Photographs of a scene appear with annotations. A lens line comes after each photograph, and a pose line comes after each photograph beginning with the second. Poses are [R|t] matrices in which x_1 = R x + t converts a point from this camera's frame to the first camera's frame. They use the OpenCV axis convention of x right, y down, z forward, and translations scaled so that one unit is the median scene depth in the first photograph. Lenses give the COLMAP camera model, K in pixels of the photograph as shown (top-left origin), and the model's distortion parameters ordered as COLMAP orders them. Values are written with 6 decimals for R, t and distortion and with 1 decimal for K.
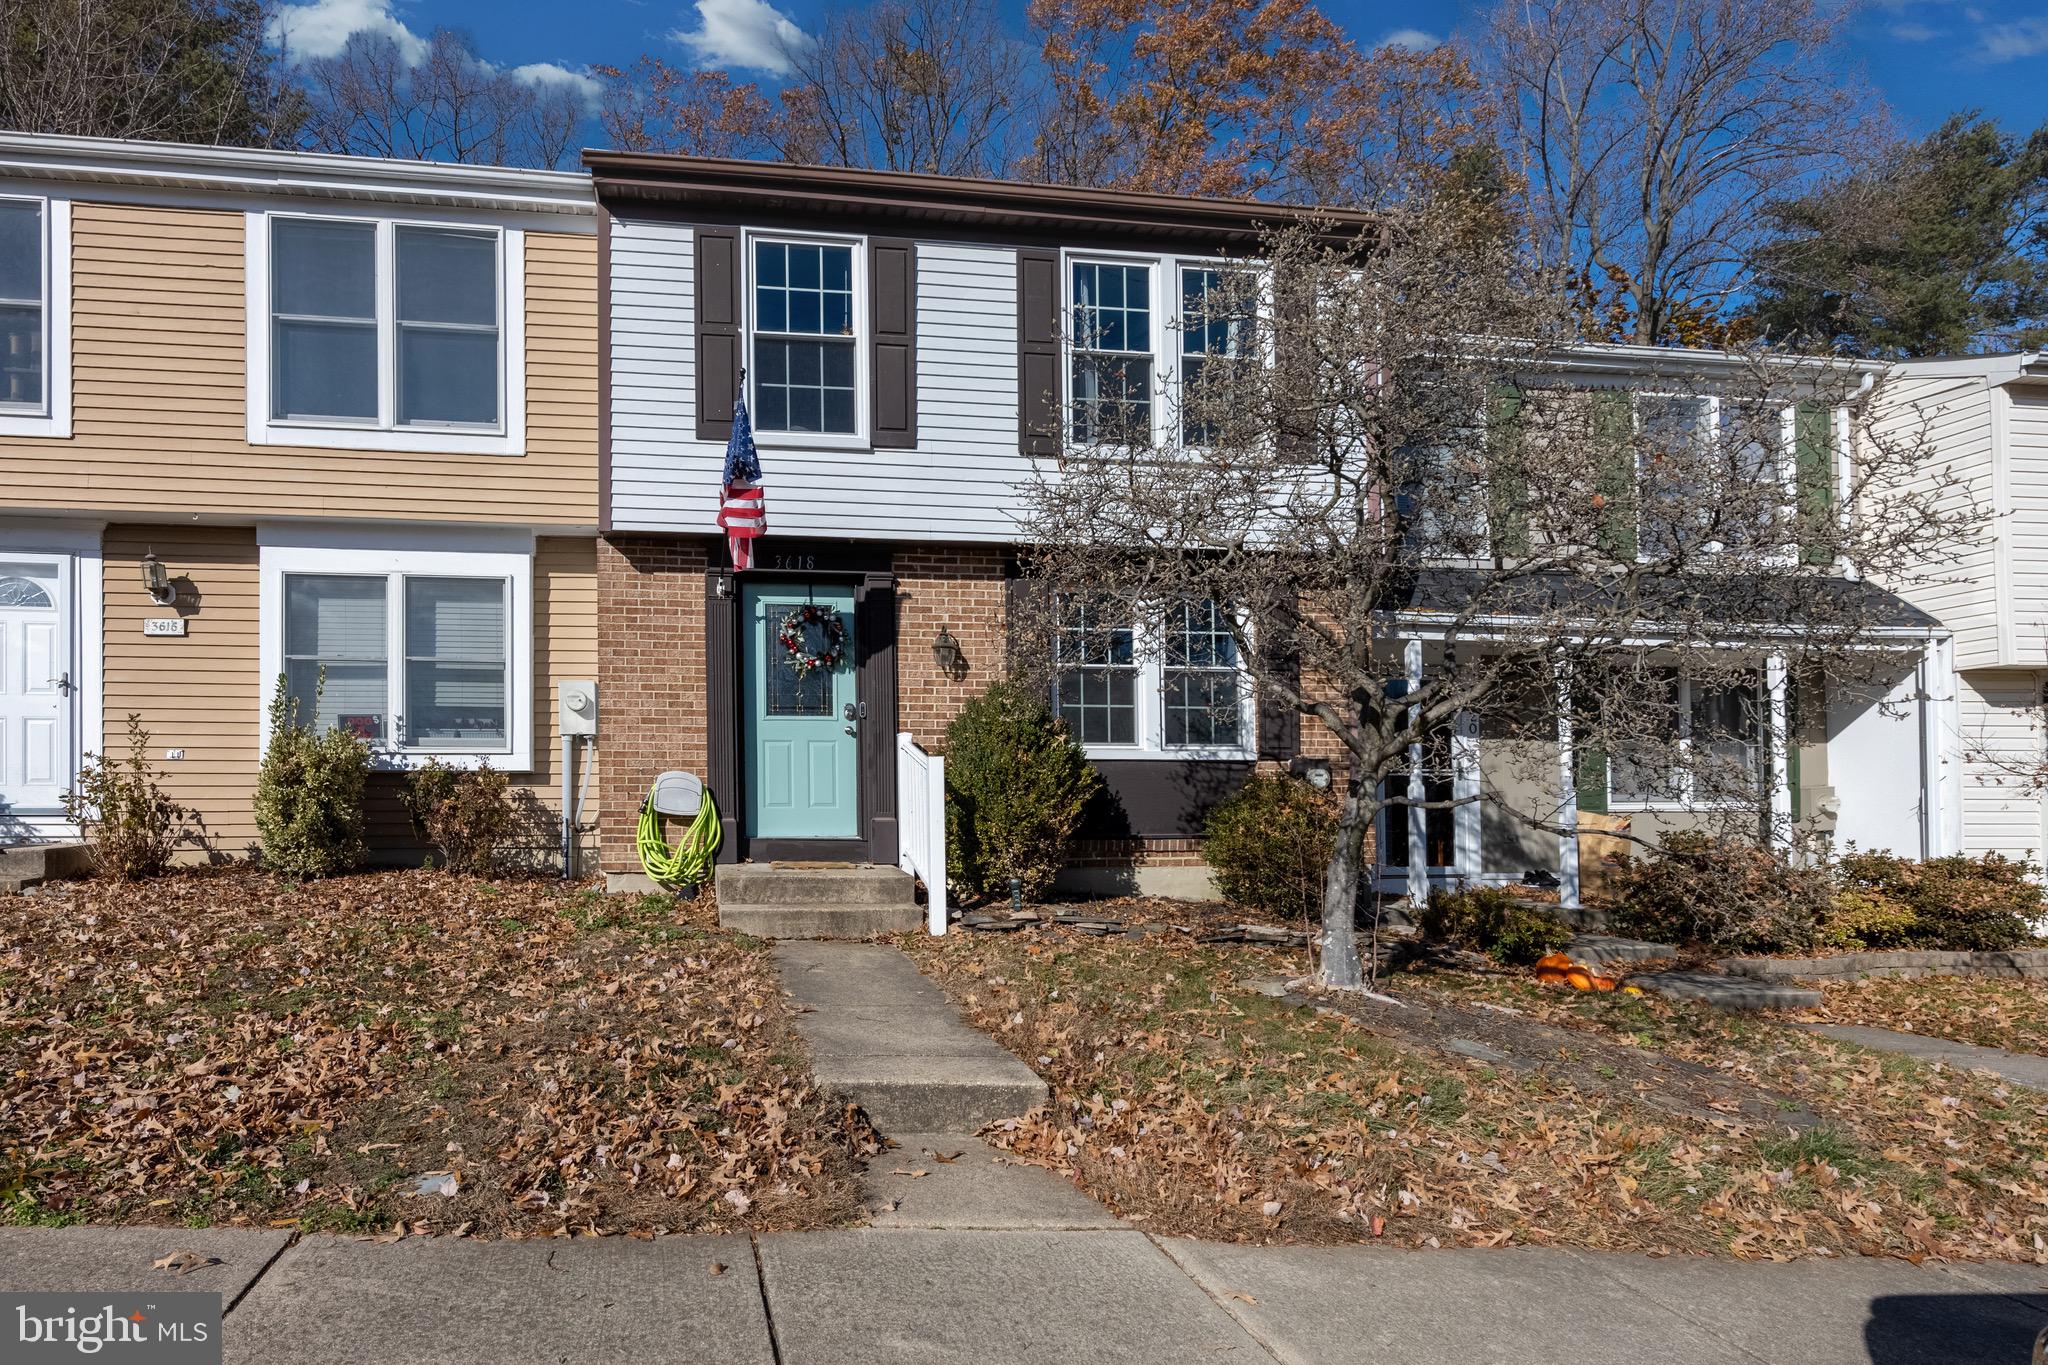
lens RADIAL K [[1000.8, 0, 1018.0], [0, 1000.8, 690.7], [0, 0, 1]] dist [-0.001239, 0.000628]
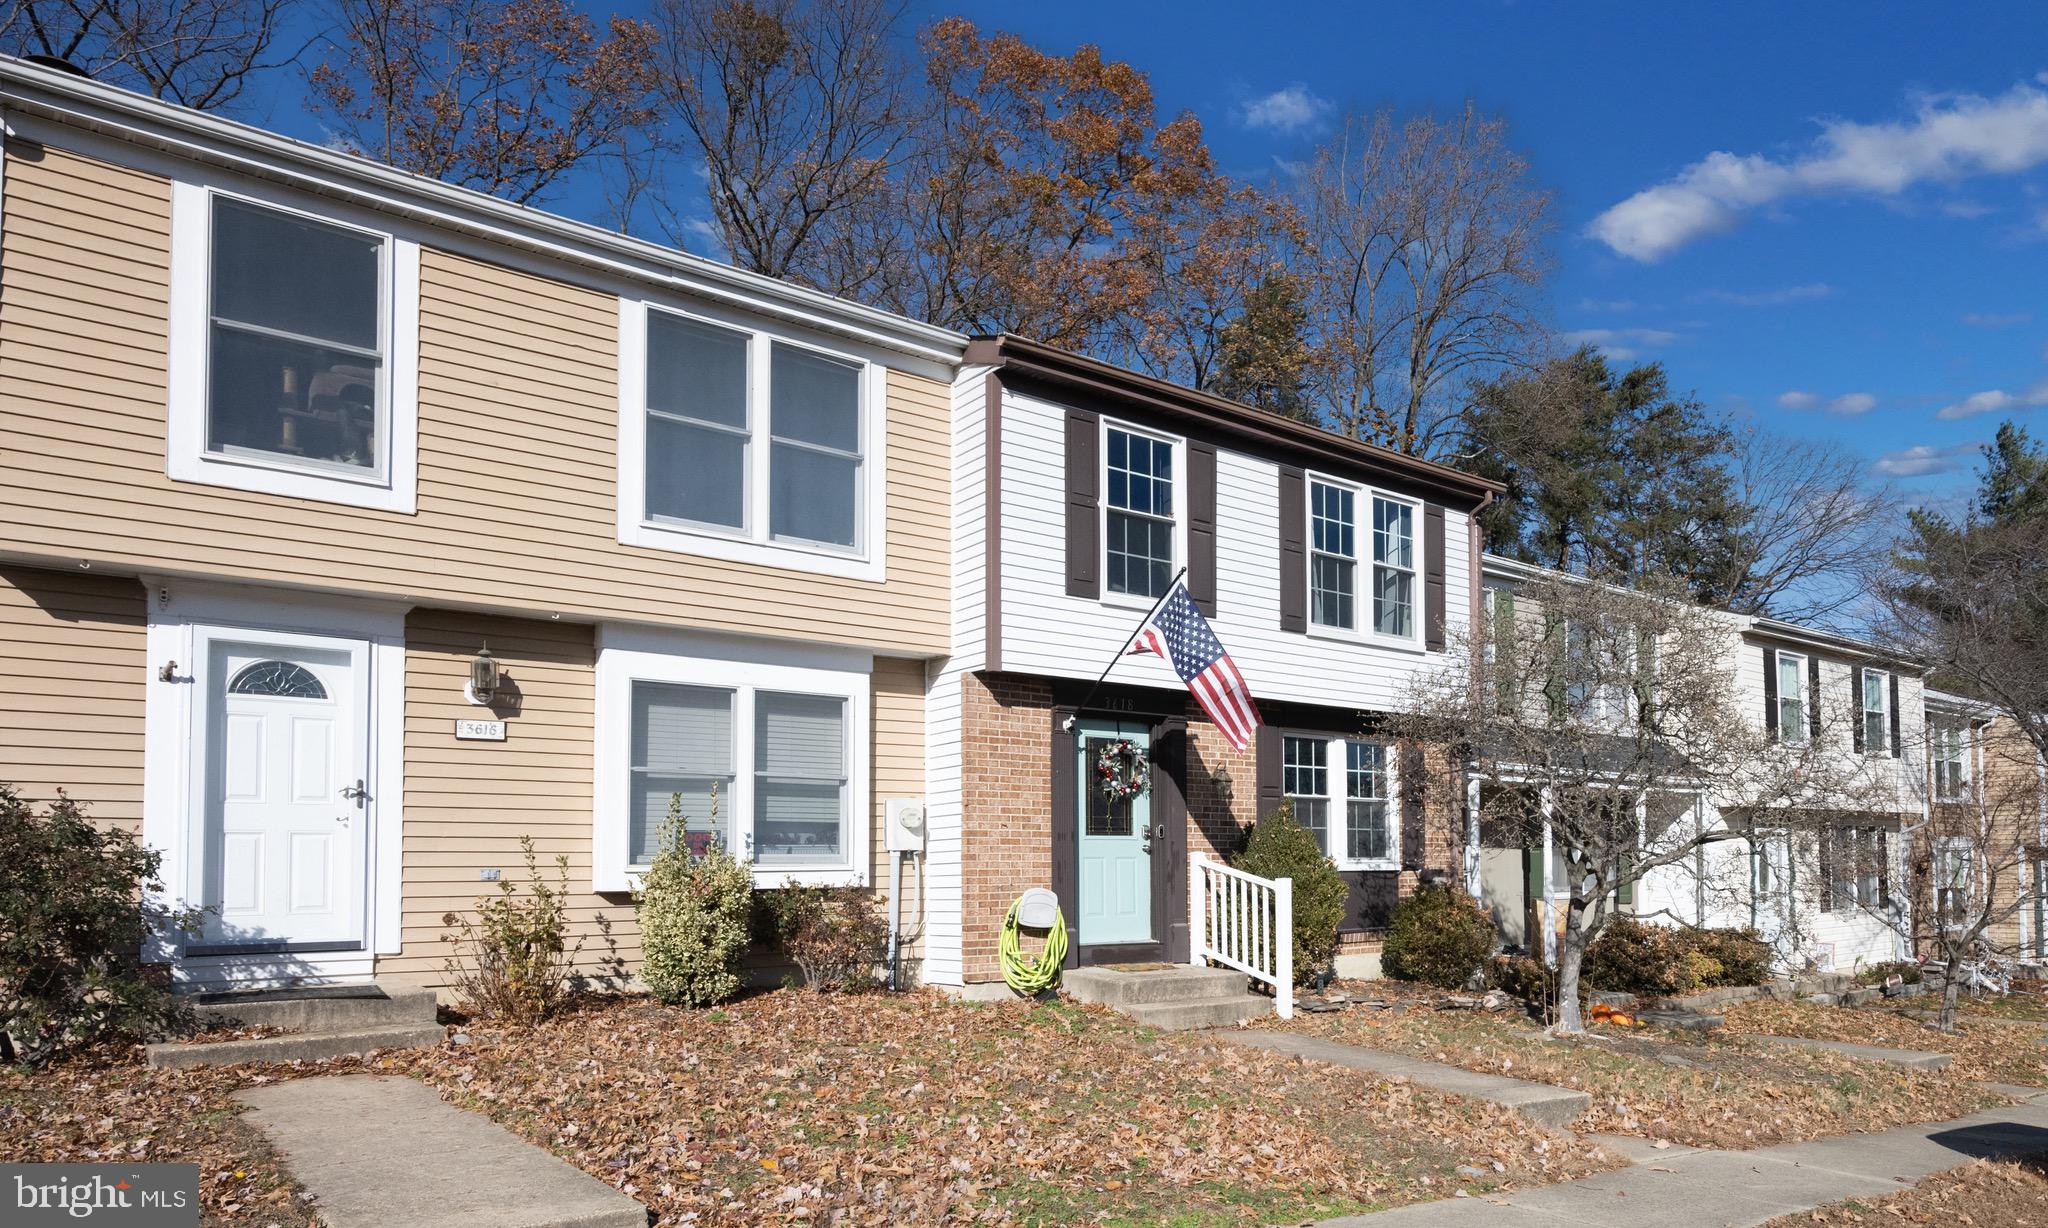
lens RADIAL K [[1314.6, 0, 1024.0], [0, 1314.6, 614.0], [0, 0, 1]] dist [-0.000917, 0.001587]
pose [[0.865412, 0.083824, 0.494000, -1.077382], [-0.057369, 0.996000, -0.068502, -0.120398], [-0.497766, 0.030942, 0.866759, -0.273398]]
